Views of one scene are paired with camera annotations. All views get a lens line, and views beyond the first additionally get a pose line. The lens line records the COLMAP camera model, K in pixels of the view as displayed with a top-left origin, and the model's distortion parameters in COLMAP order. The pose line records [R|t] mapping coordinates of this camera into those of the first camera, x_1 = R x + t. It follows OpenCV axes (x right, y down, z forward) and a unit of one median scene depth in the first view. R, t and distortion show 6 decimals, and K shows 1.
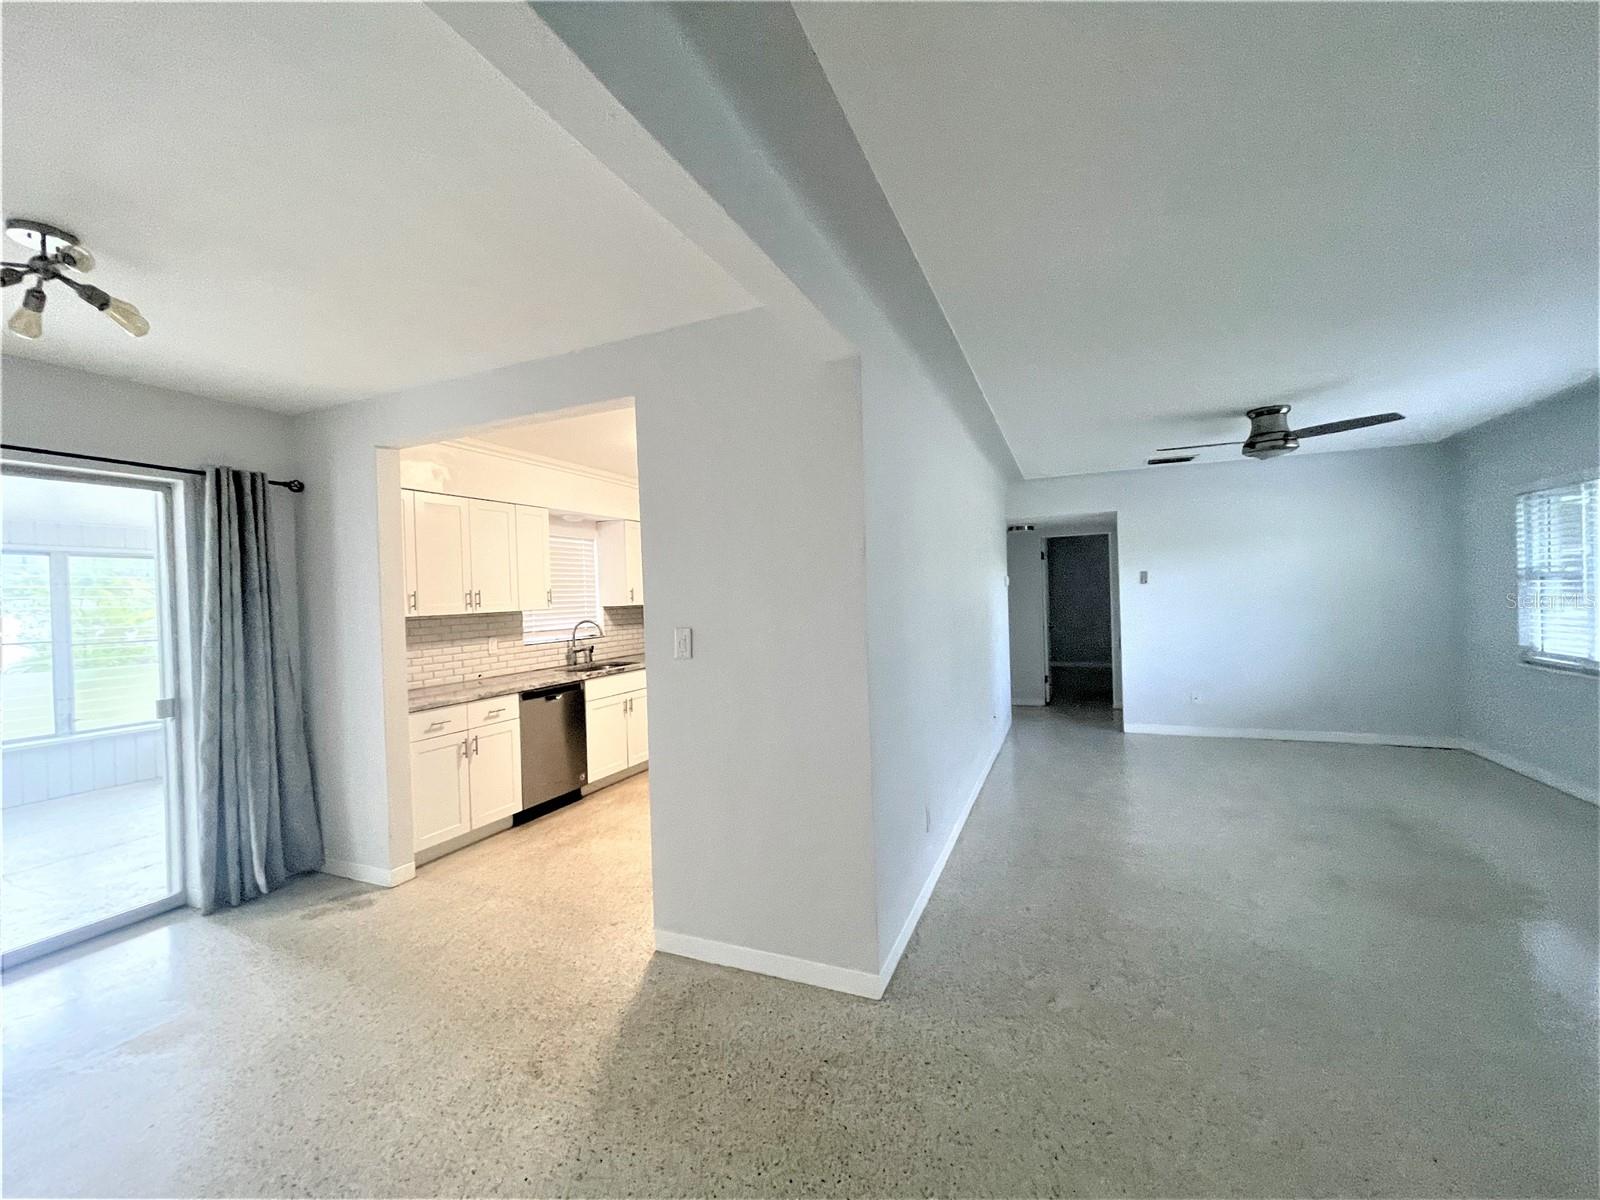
lens RADIAL K [[644.8, 0, 796.0], [0, 644.8, 604.3], [0, 0, 1]] dist [-0.000974, 0.001161]
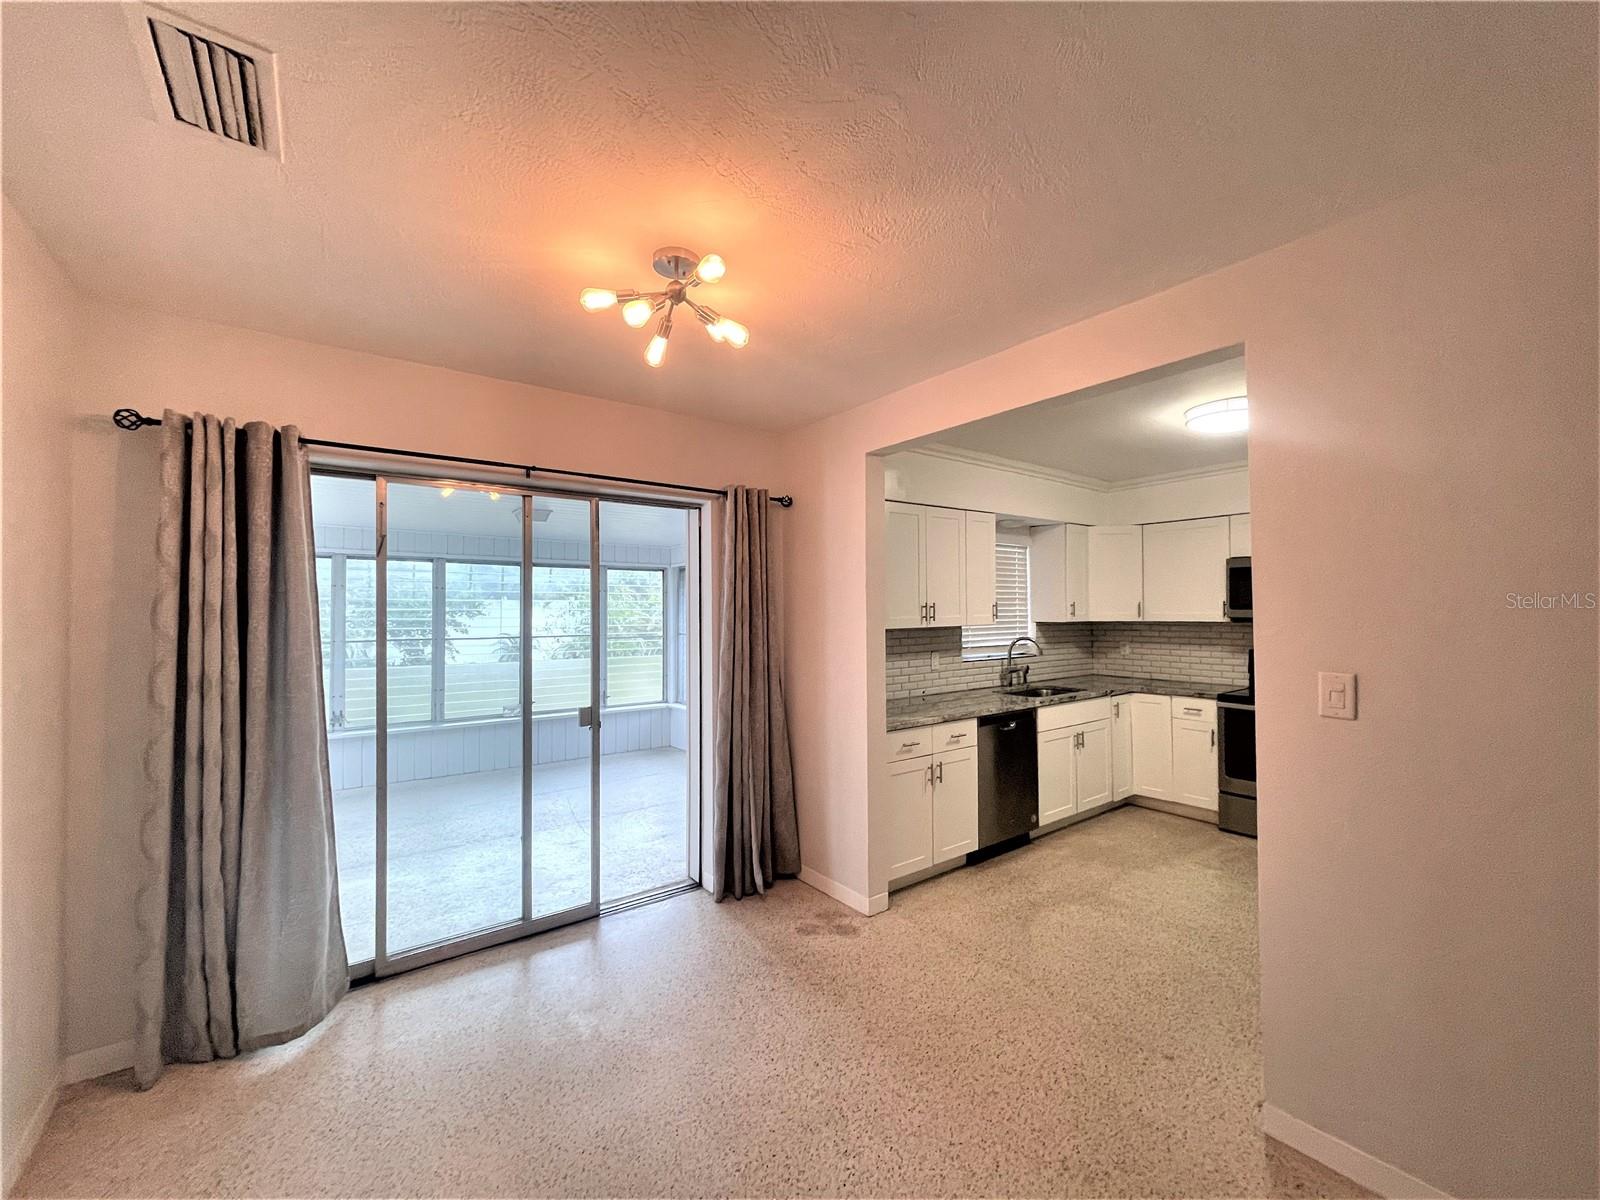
lens RADIAL K [[644.8, 0, 798.1], [0, 644.8, 596.6], [0, 0, 1]] dist [-0.000974, 0.001161]
pose [[0.870861, 0.016102, -0.491266, -0.207042], [-0.028226, 0.999452, -0.017276, -0.009310], [0.490719, 0.028911, 0.870838, 0.085444]]
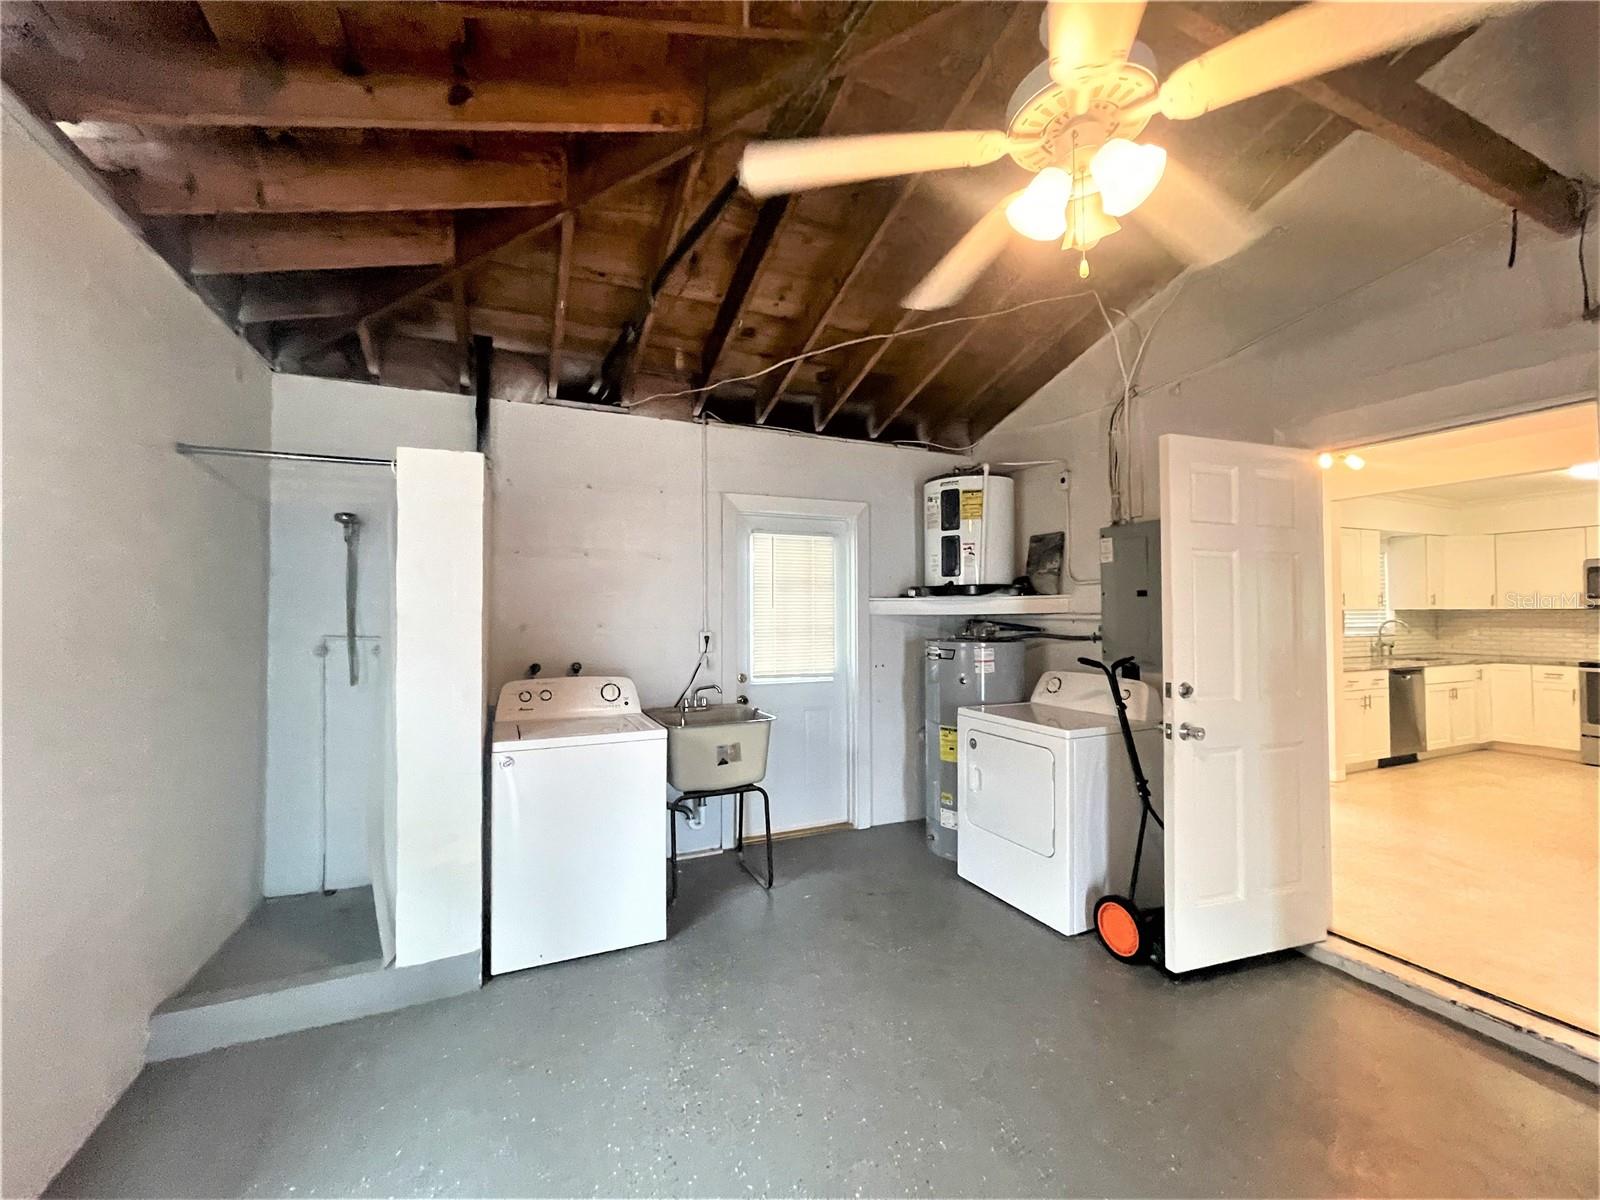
lens RADIAL K [[644.8, 0, 798.4], [0, 644.8, 600.5], [0, 0, 1]] dist [-0.000974, 0.001161]
pose [[0.737209, 0.014686, -0.675506, -0.429049], [-0.028964, 0.999532, -0.009880, 0.041552], [0.675044, 0.026849, 0.737289, -0.836017]]
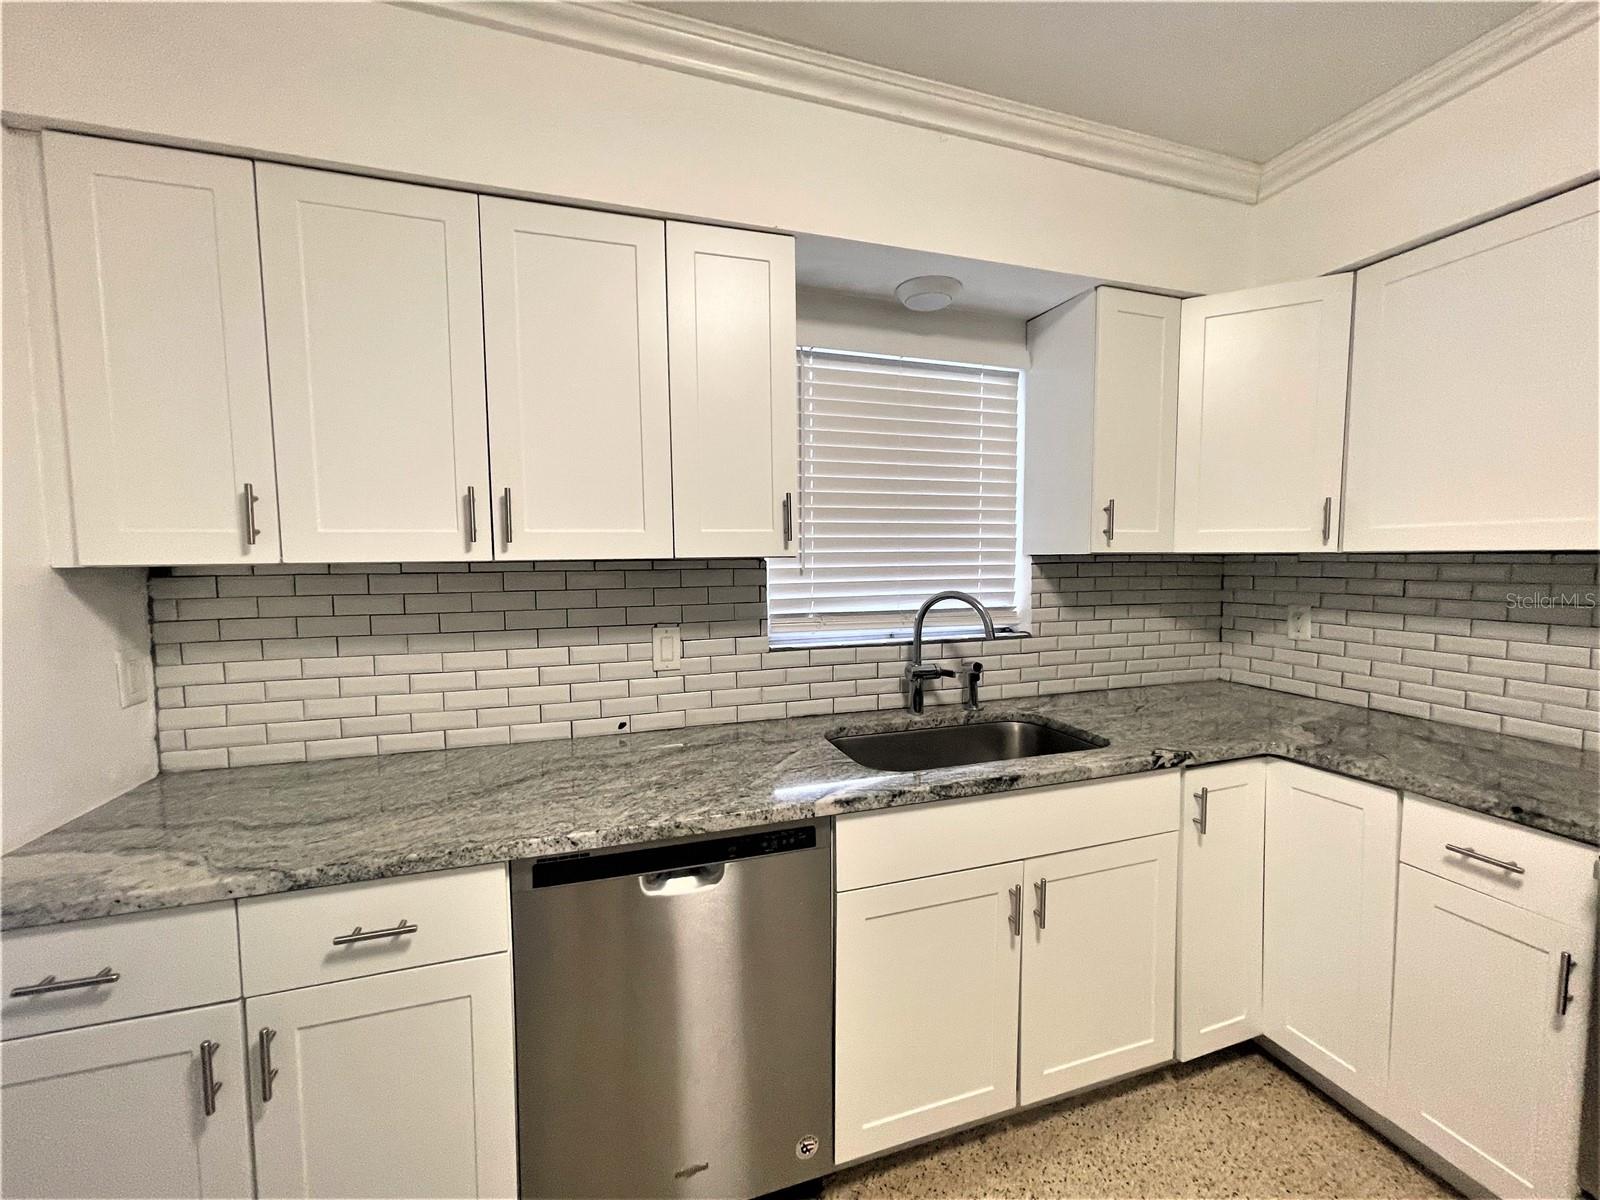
lens RADIAL K [[644.8, 0, 795.1], [0, 644.8, 600.9], [0, 0, 1]] dist [-0.000974, 0.001161]
pose [[0.667682, 0.076364, -0.740519, -0.158810], [-0.023913, 0.996412, 0.081191, 0.004143], [0.744062, -0.036502, 0.667113, 0.910998]]
